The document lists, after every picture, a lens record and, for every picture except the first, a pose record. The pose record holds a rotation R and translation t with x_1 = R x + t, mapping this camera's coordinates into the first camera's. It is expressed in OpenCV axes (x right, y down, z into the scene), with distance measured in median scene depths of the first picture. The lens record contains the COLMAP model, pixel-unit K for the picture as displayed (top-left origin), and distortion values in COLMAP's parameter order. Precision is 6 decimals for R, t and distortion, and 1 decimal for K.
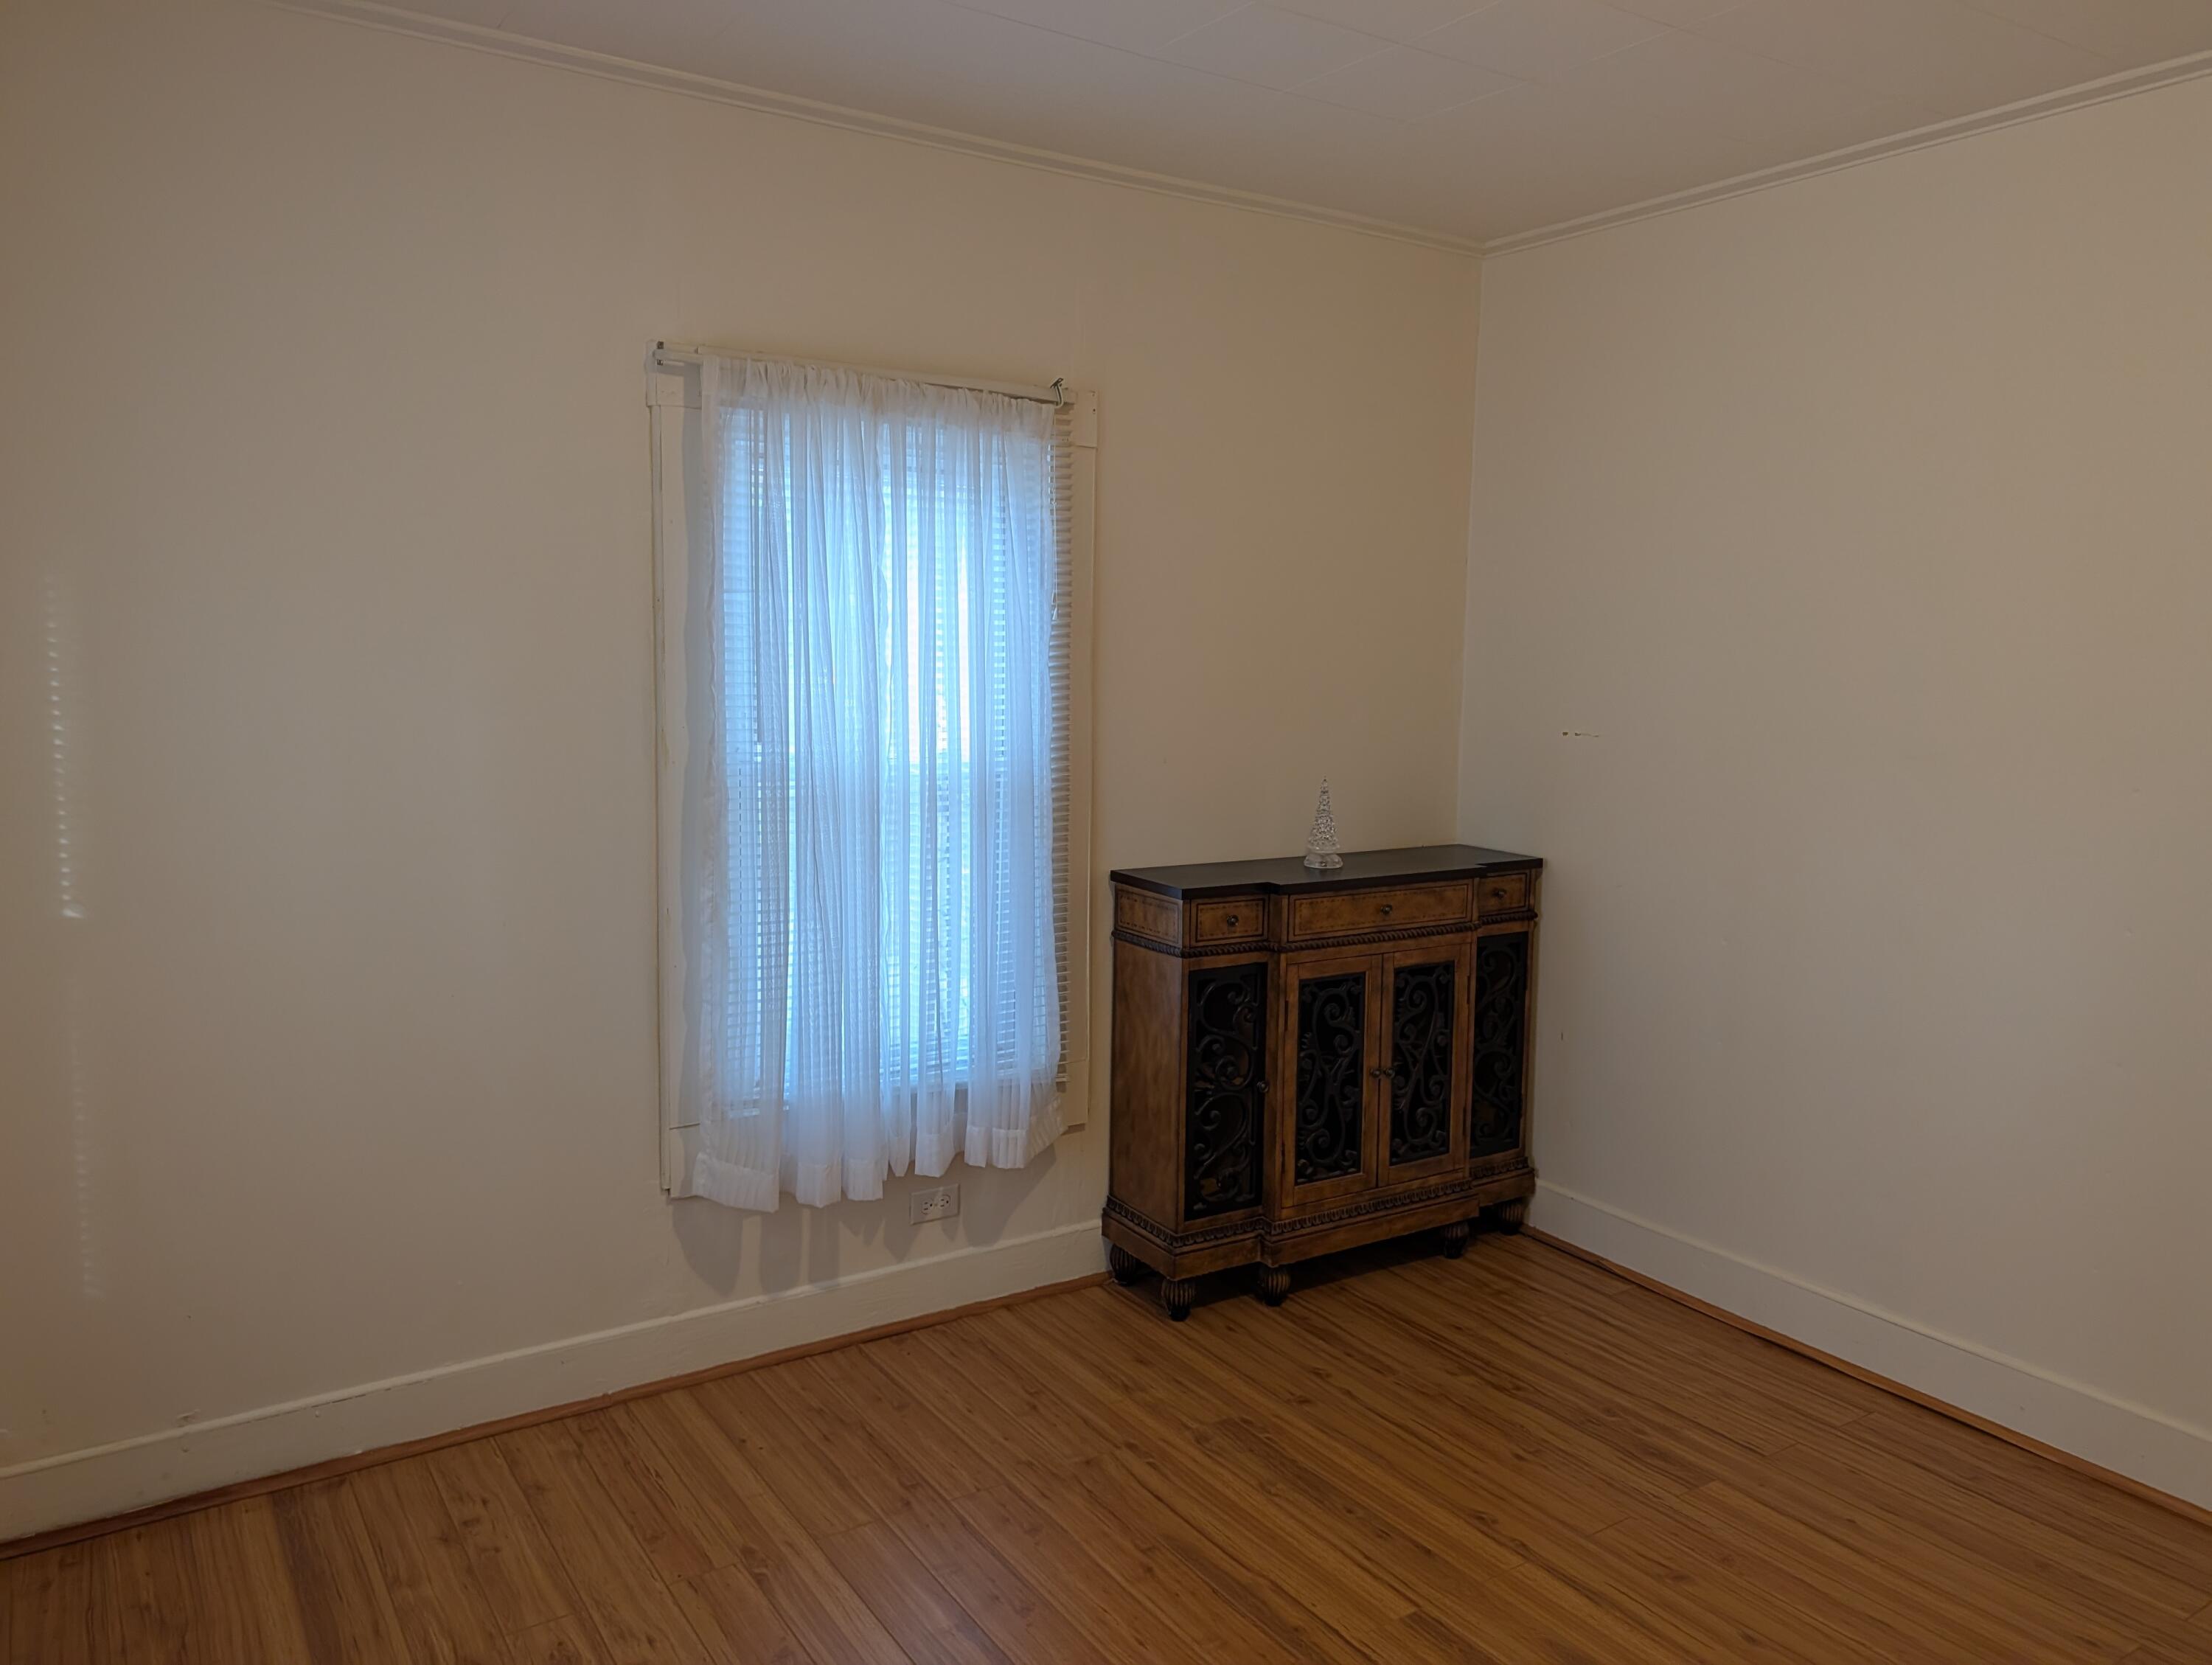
lens RADIAL K [[1585.1, 0, 1151.1], [0, 1585.1, 783.8], [0, 0, 1]] dist [0.029020, -0.022556]
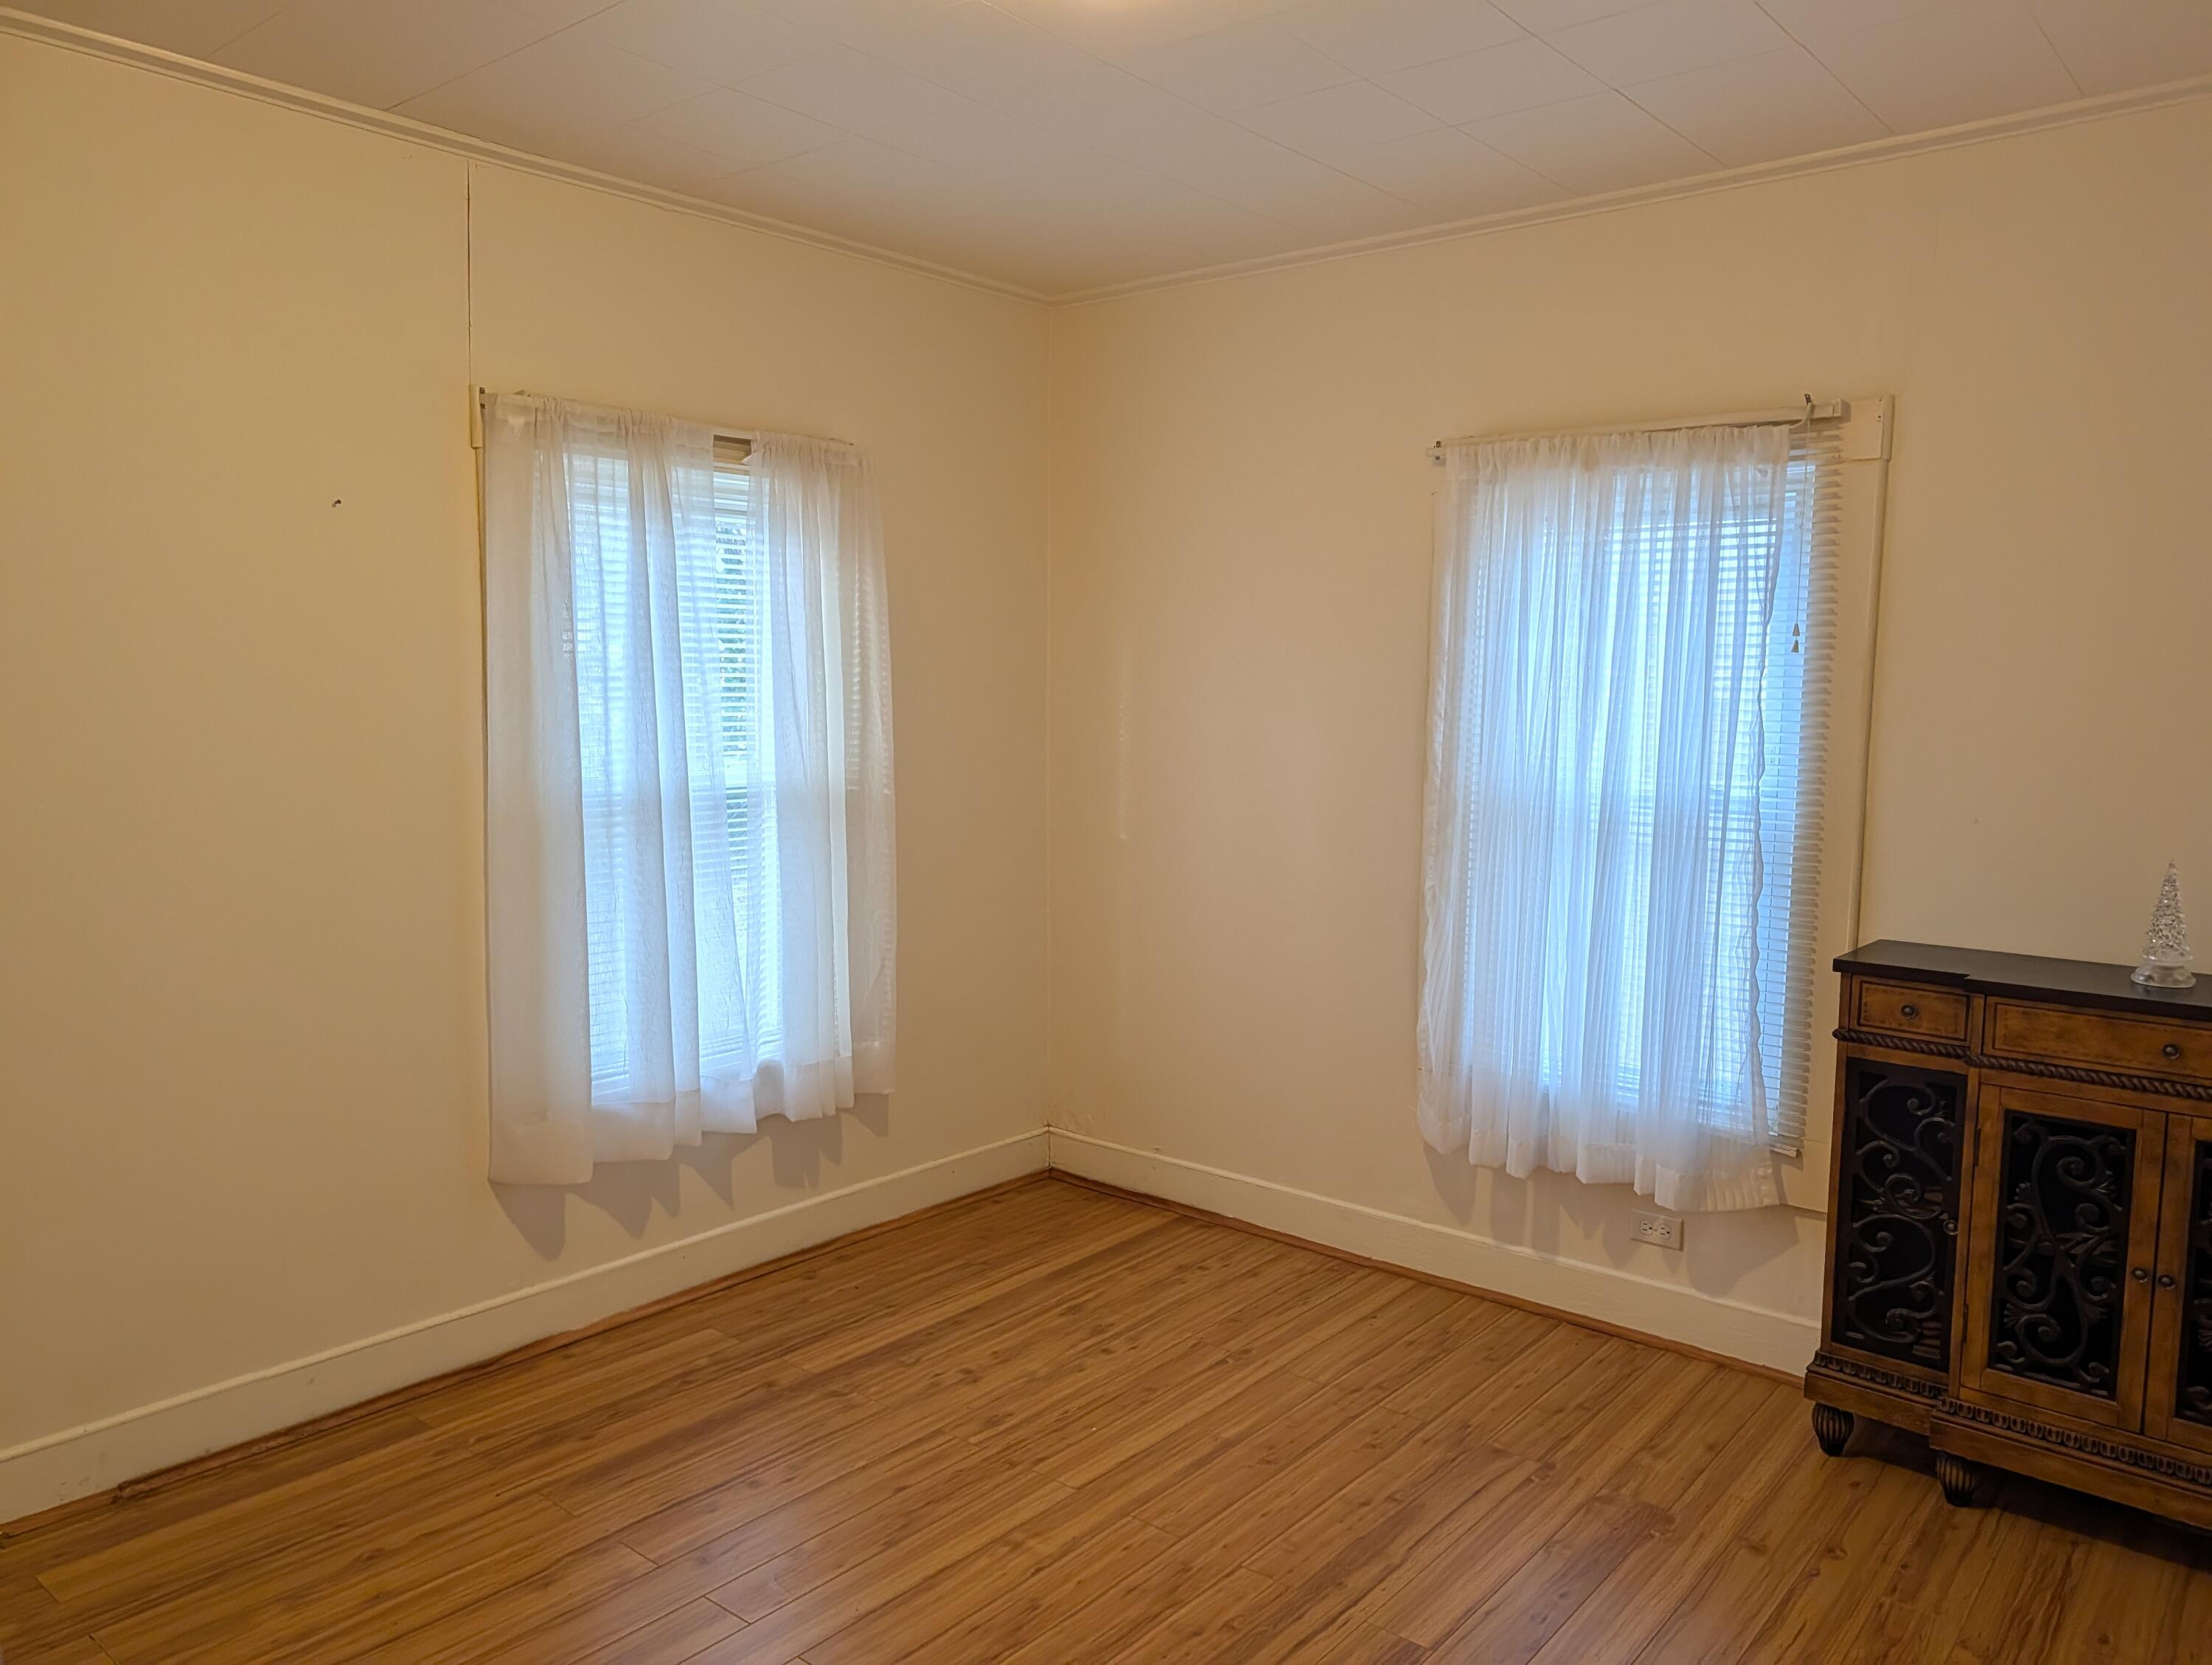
lens RADIAL K [[1585.1, 0, 1110.0], [0, 1585.1, 839.0], [0, 0, 1]] dist [0.029020, -0.022556]
pose [[0.291472, 0.087300, -0.952587, 0.709300], [-0.089522, 0.993946, 0.063699, -0.018931], [0.952381, 0.066711, 0.297523, 0.340167]]
